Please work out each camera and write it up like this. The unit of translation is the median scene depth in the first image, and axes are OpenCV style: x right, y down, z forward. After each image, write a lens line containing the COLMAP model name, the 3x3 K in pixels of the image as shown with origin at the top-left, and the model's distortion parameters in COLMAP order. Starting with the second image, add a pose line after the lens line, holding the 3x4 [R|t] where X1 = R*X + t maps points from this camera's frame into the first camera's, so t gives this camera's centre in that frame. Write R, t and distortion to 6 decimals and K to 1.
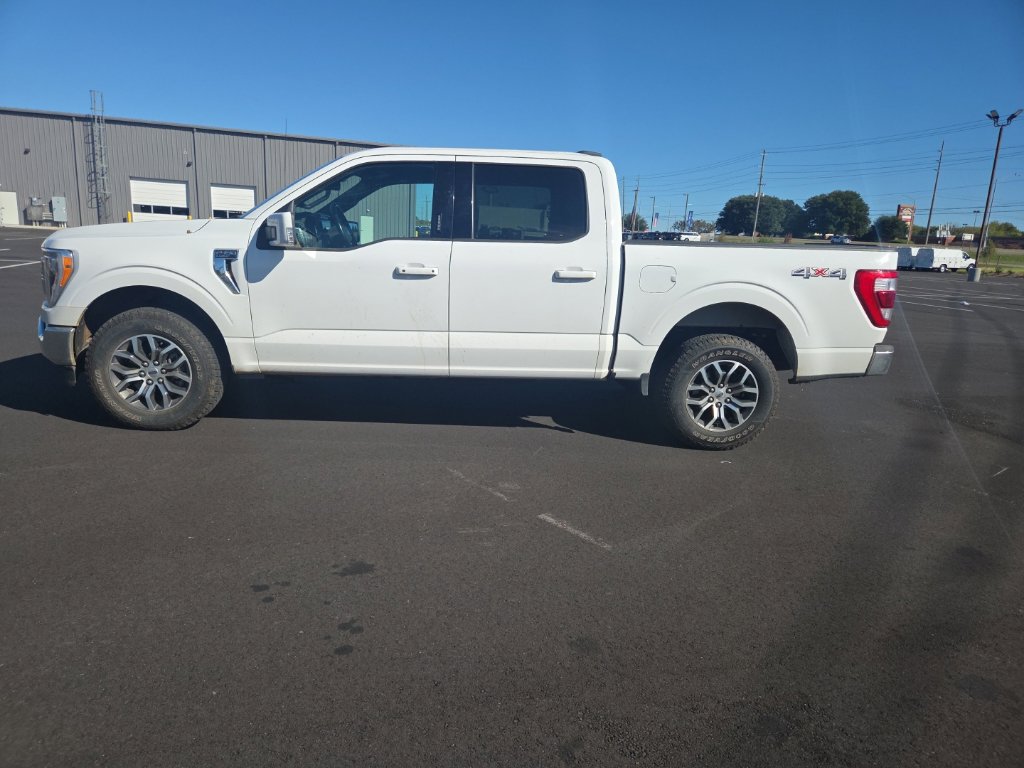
lens RADIAL K [[681.7, 0, 502.5], [0, 681.7, 405.8], [0, 0, 1]] dist [0.069289, -0.057981]
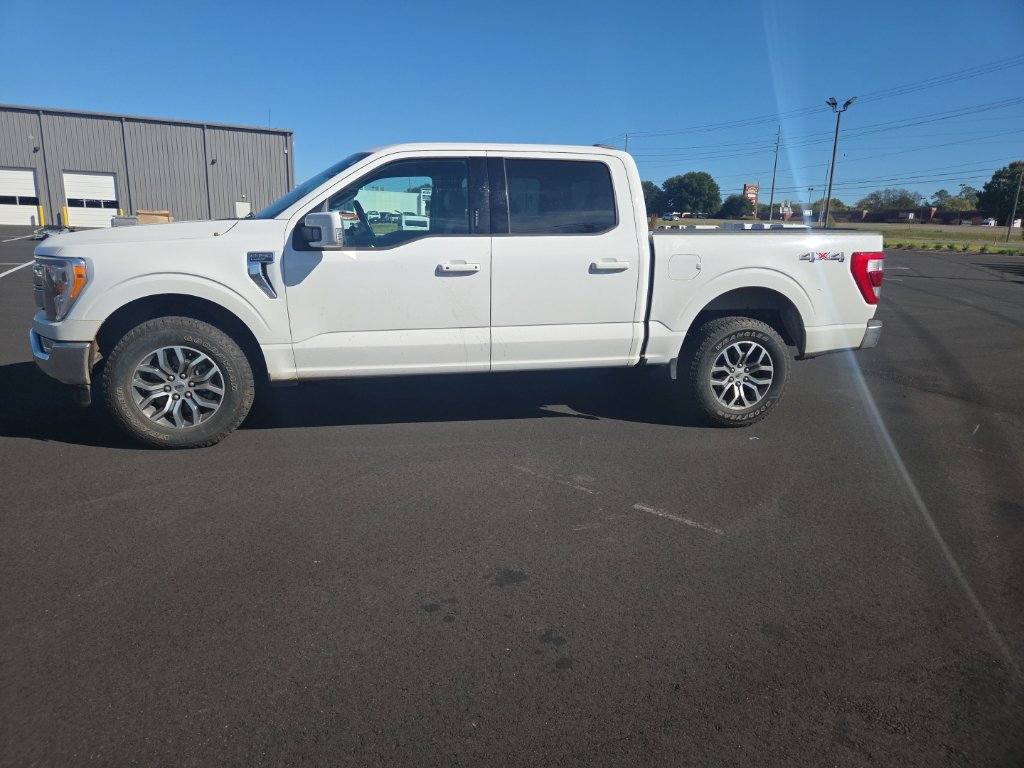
lens RADIAL K [[681.7, 0, 495.9], [0, 681.7, 380.0], [0, 0, 1]] dist [0.069289, -0.057981]
pose [[0.985286, -0.059303, 0.160293, -0.229785], [0.061138, 0.998108, -0.006537, -0.024121], [-0.159602, 0.016241, 0.987048, 0.016593]]
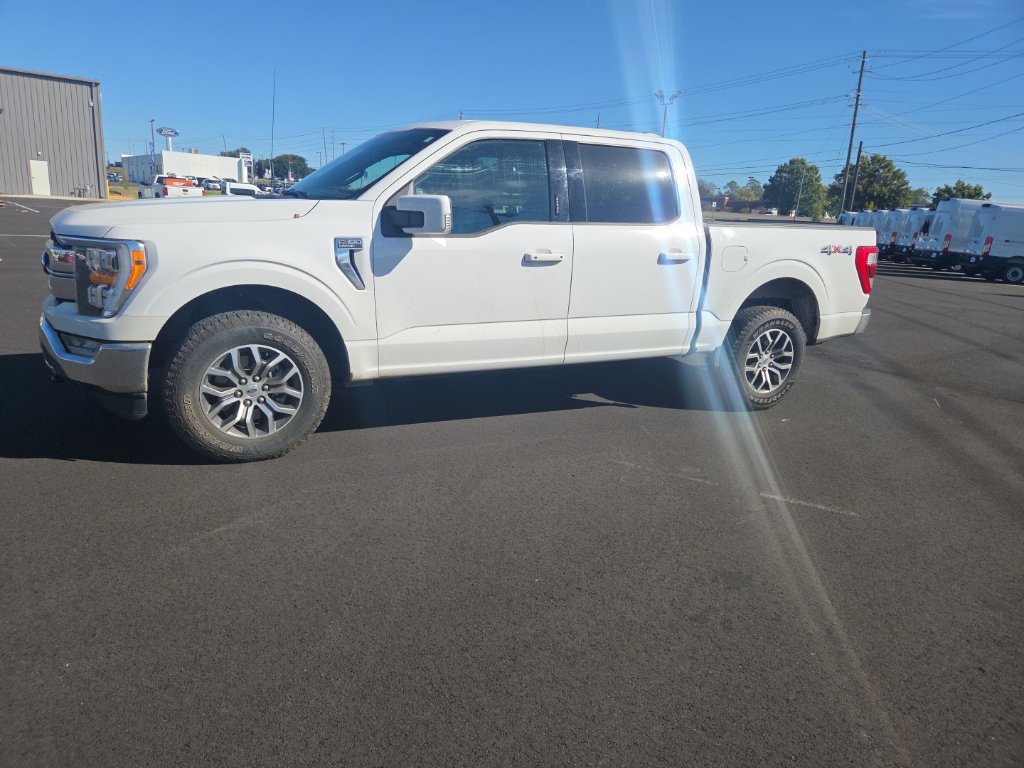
lens RADIAL K [[681.7, 0, 495.0], [0, 681.7, 387.7], [0, 0, 1]] dist [0.069289, -0.057981]
pose [[0.916844, -0.095774, 0.387587, -0.544437], [0.081078, 0.995237, 0.054136, -0.070504], [-0.390926, -0.018210, 0.920242, 0.145455]]
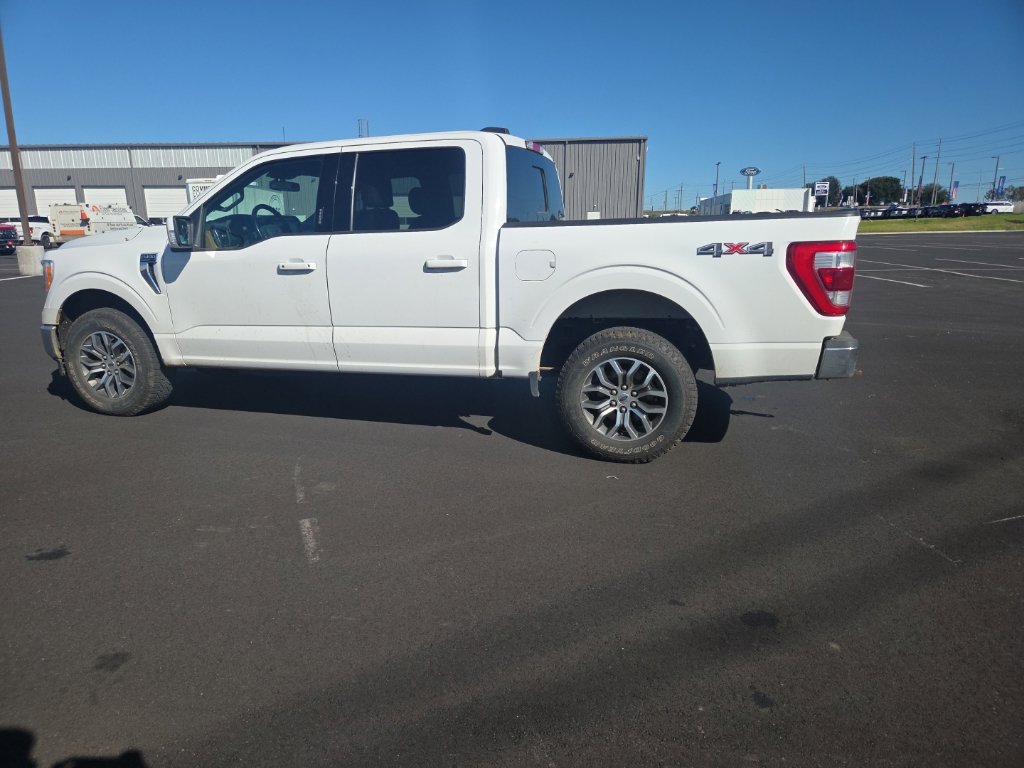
lens RADIAL K [[681.7, 0, 499.8], [0, 681.7, 404.3], [0, 0, 1]] dist [0.069289, -0.057981]
pose [[0.933814, 0.030844, -0.356427, 0.492614], [-0.029077, 0.999524, 0.010315, -0.013010], [0.356575, 0.000732, 0.934266, 0.157352]]
